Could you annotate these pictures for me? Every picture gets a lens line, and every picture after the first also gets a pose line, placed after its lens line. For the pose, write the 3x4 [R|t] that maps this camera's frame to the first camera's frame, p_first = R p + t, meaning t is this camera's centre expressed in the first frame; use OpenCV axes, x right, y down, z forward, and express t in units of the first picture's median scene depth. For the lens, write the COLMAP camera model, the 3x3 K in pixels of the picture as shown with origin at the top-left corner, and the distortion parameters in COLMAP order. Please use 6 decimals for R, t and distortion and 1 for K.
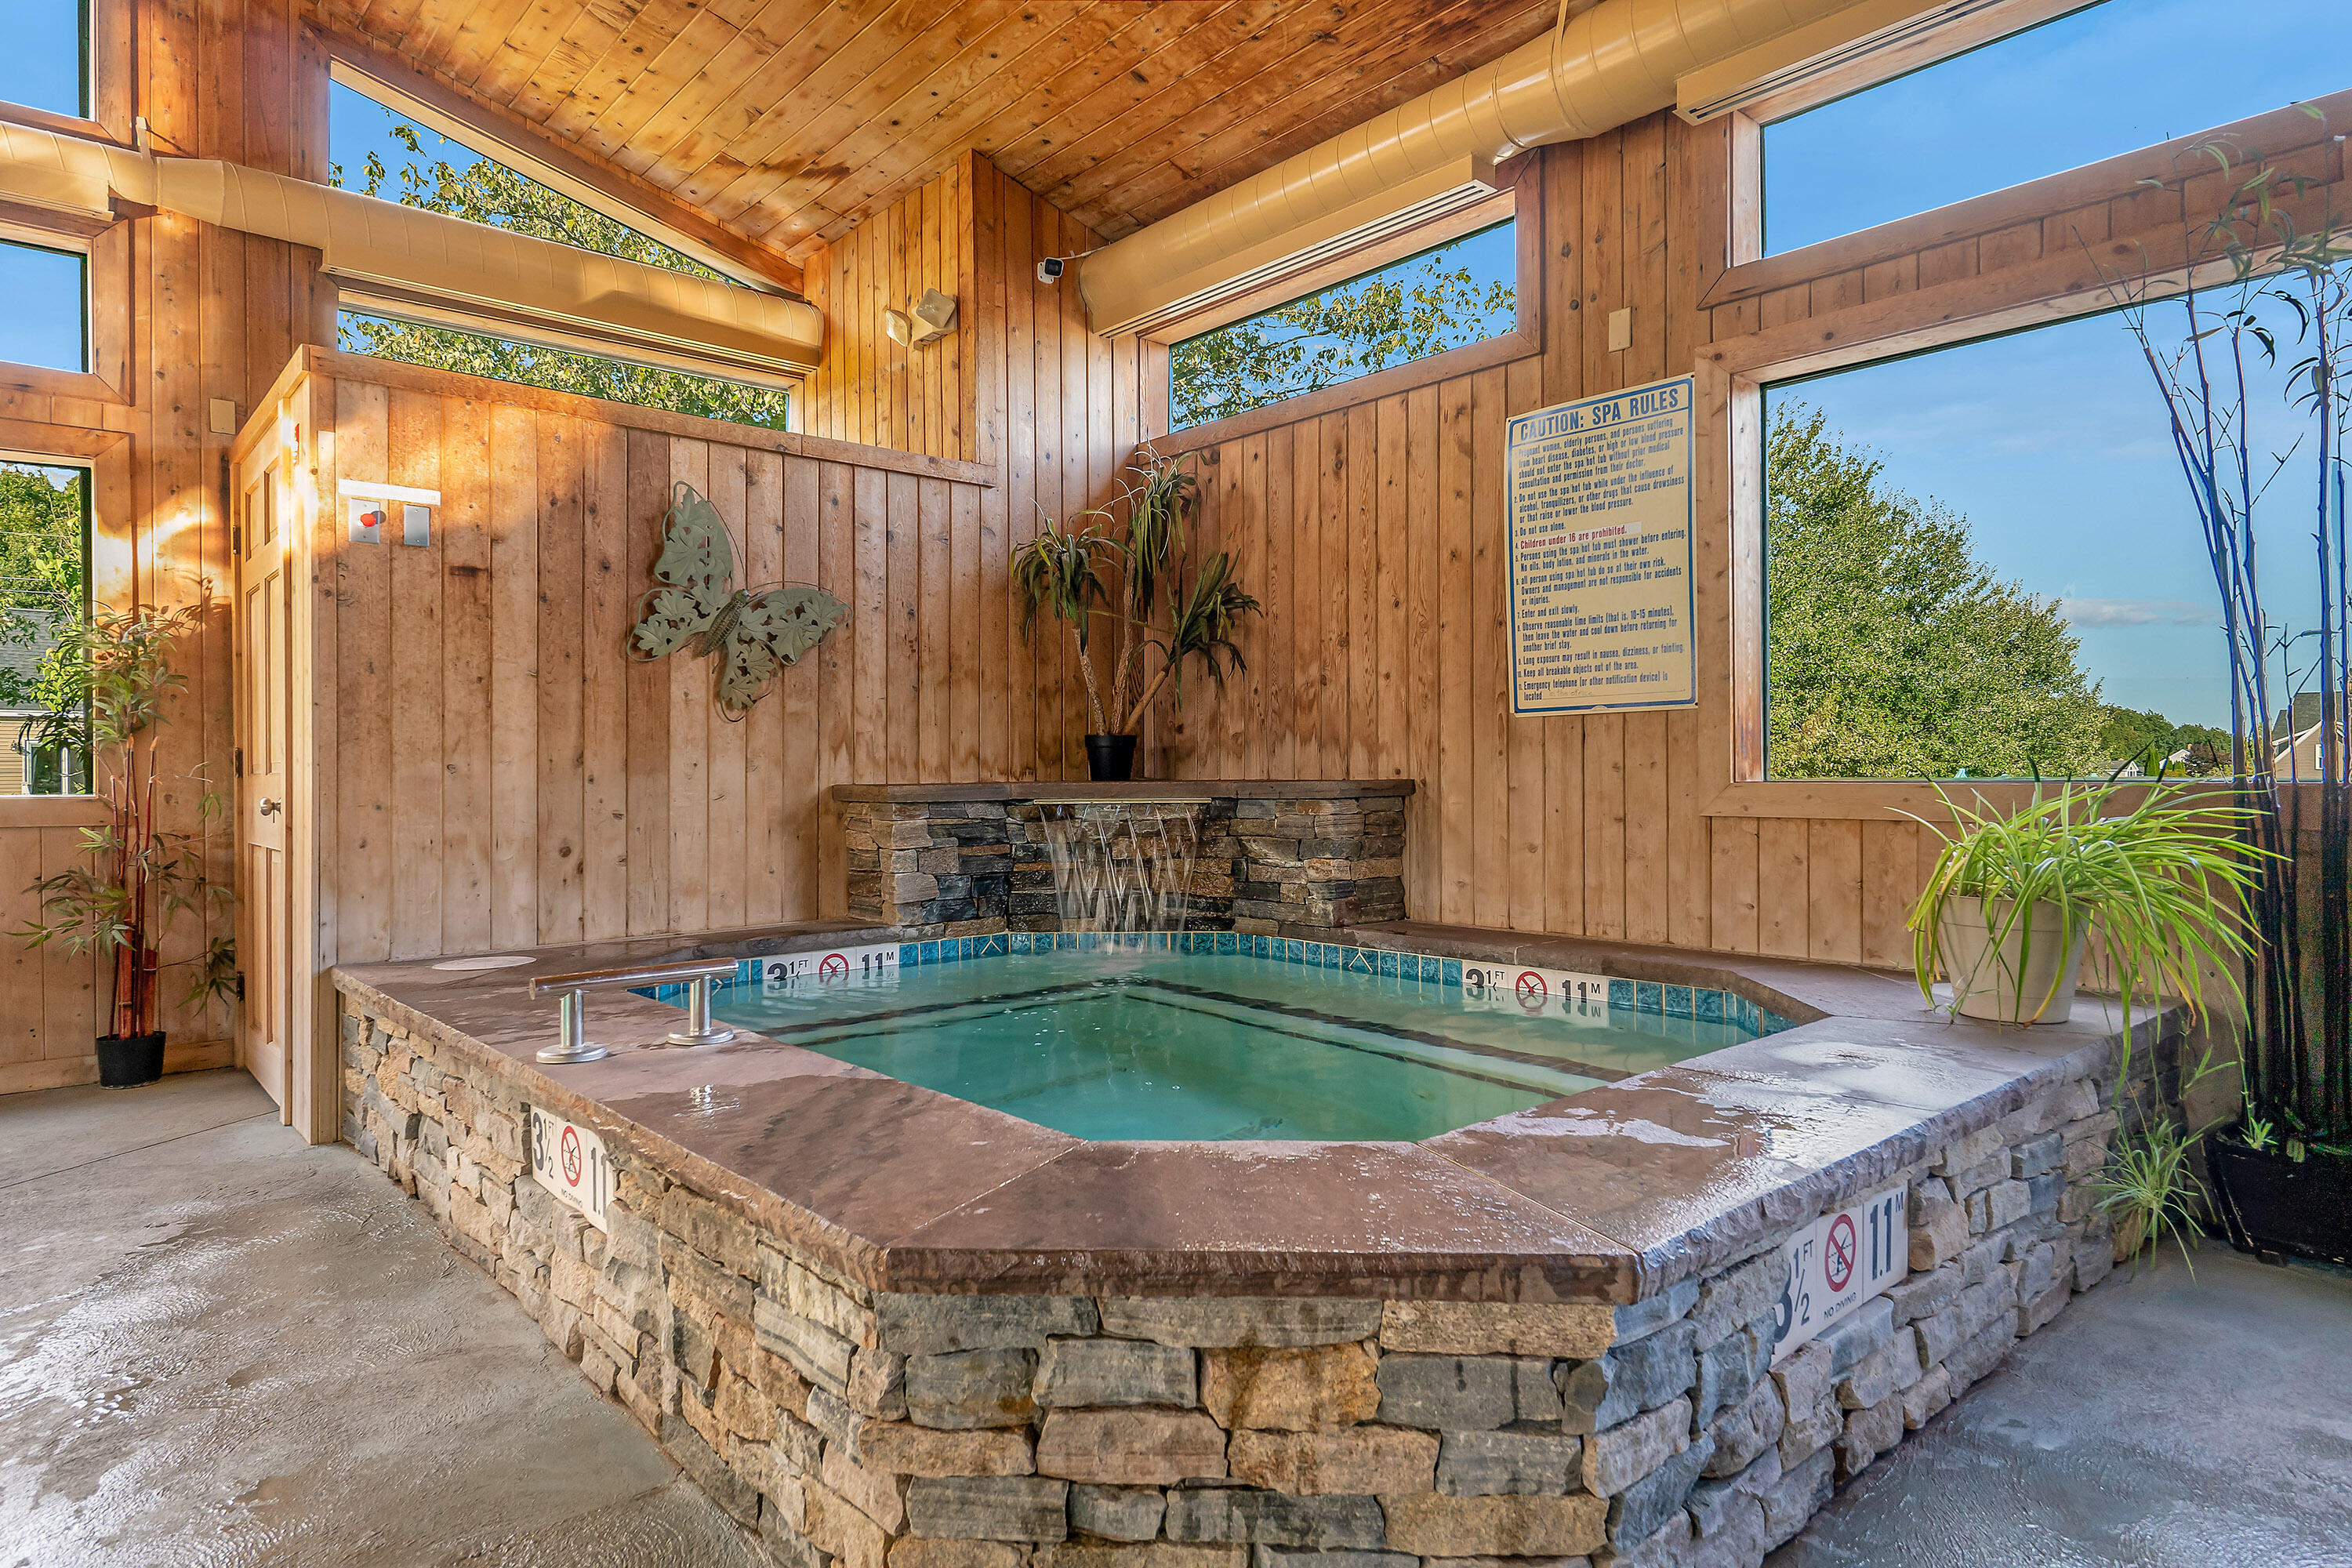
lens RADIAL K [[1344.1, 0, 1175.3], [0, 1344.1, 765.0], [0, 0, 1]] dist [-0.001829, 0.000052]
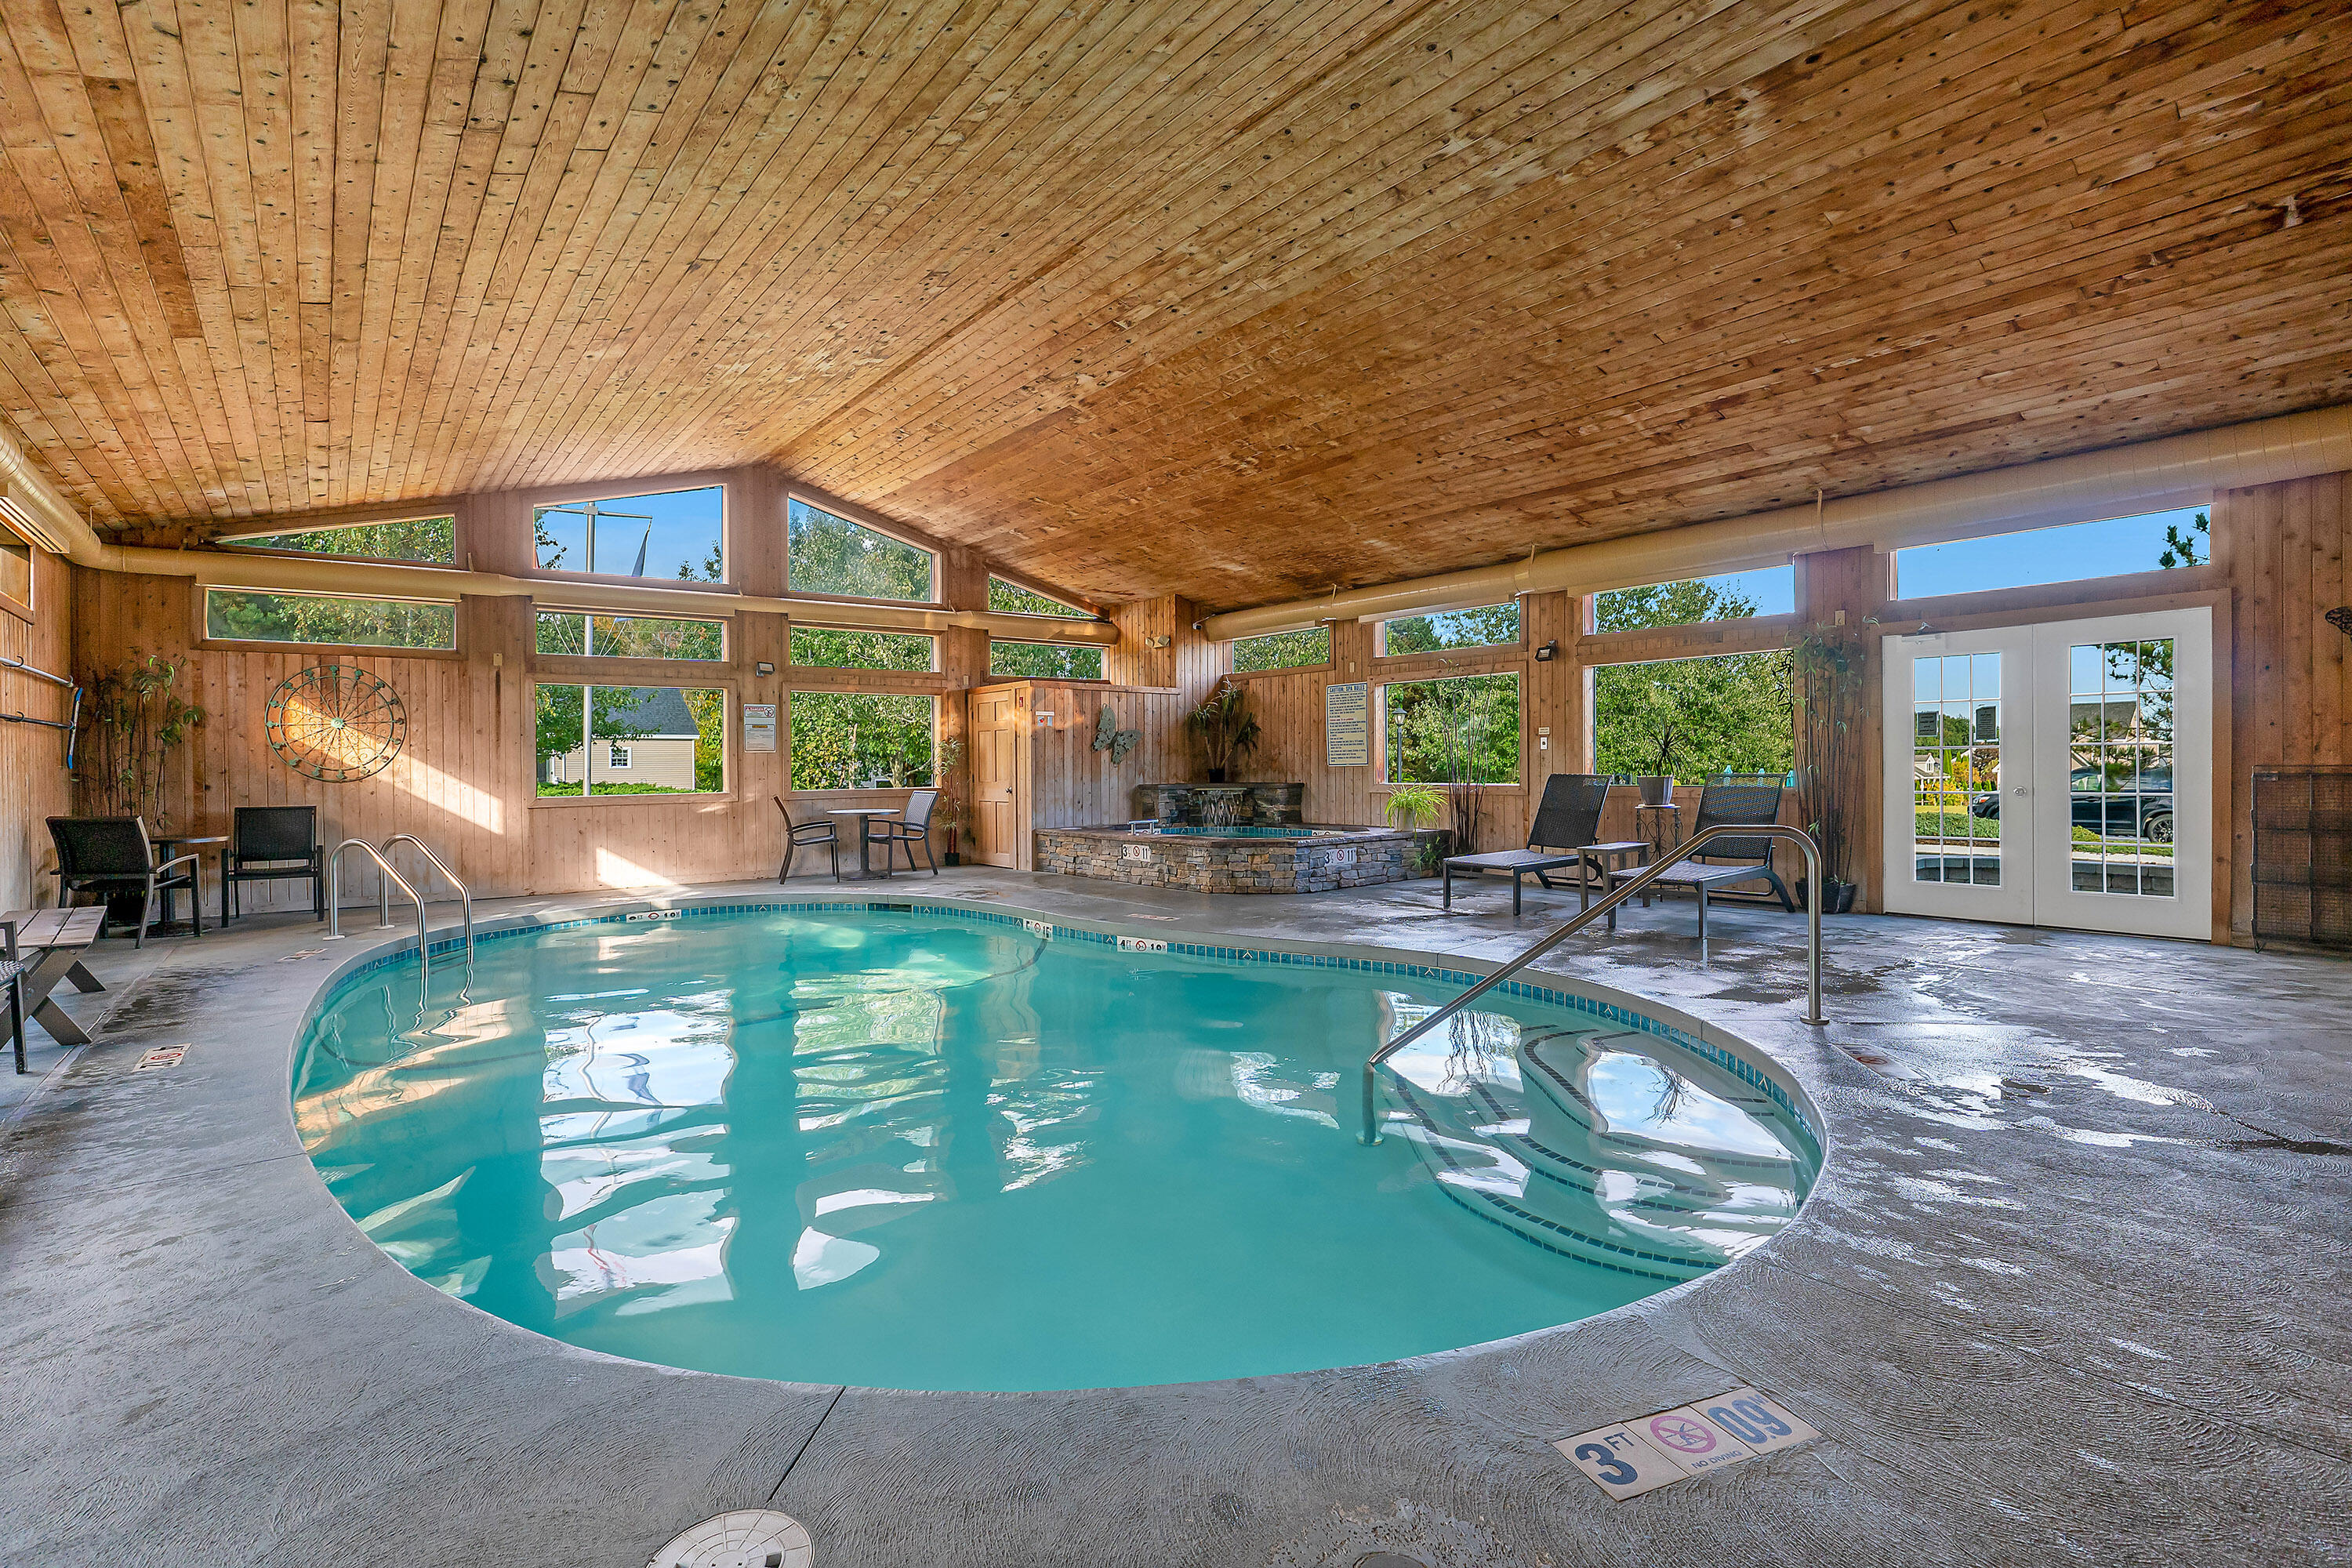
lens RADIAL K [[1066.8, 0, 1154.9], [0, 1066.8, 780.4], [0, 0, 1]] dist [-0.041313, 0.001372]
pose [[0.998570, -0.001859, -0.053435, -0.066250], [0.002952, 0.999788, 0.020387, -0.054444], [0.053386, -0.020516, 0.998363, -1.845530]]
